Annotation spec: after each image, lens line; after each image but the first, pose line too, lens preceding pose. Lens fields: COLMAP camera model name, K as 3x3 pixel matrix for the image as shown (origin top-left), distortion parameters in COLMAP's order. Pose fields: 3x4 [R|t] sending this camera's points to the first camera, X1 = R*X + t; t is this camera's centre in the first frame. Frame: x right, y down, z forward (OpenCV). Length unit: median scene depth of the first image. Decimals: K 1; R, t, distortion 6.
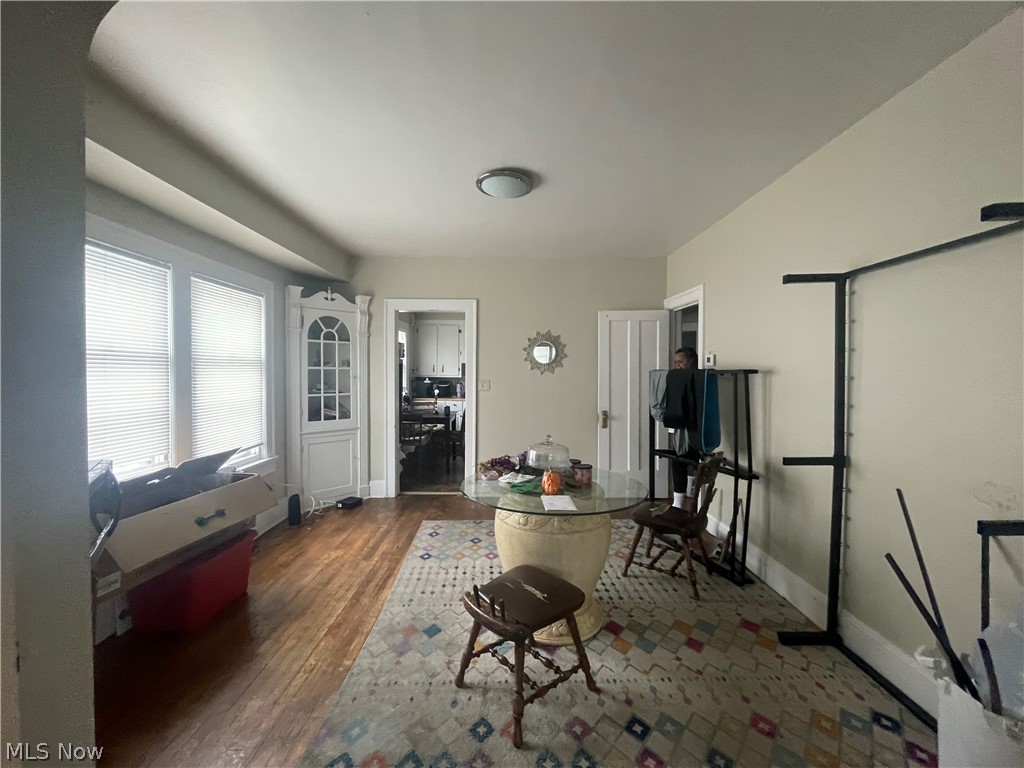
lens RADIAL K [[418.3, 0, 511.6], [0, 418.3, 380.6], [0, 0, 1]] dist [-0.000036, -0.000013]
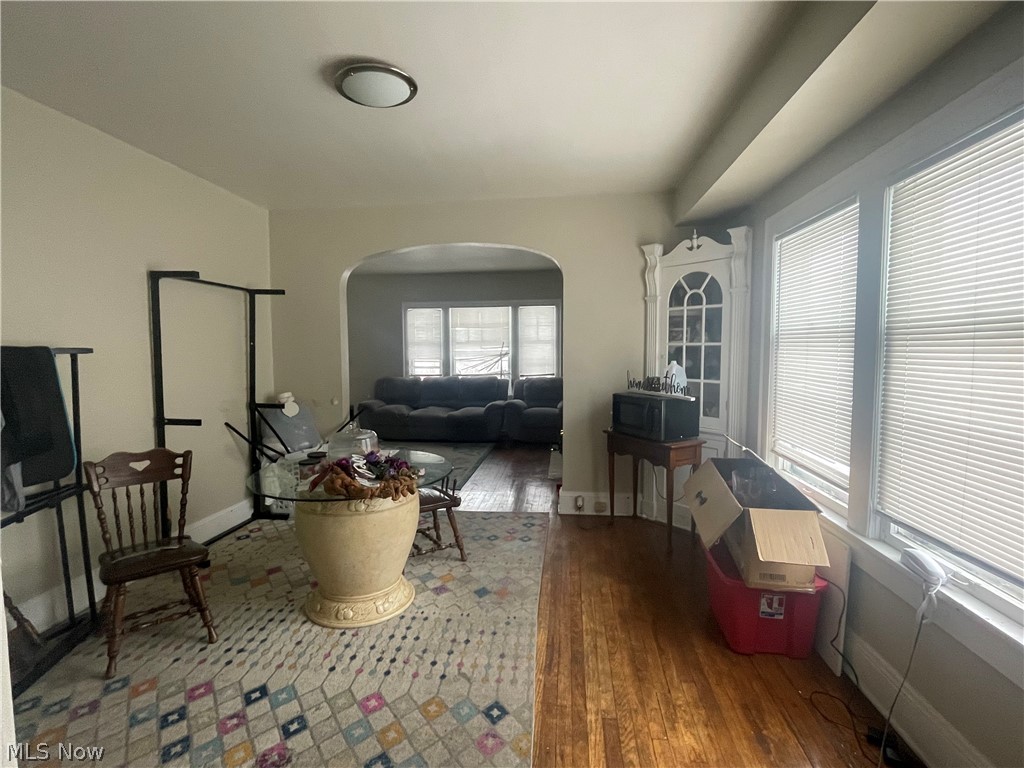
lens RADIAL K [[477.2, 0, 512.4], [0, 477.2, 381.5], [0, 0, 1]] dist [0.000050, 0.000011]
pose [[-0.992777, -0.006512, 0.119794, -0.328189], [0.004871, 0.995515, 0.094481, -0.043190], [-0.119872, 0.094382, -0.988293, 1.722305]]
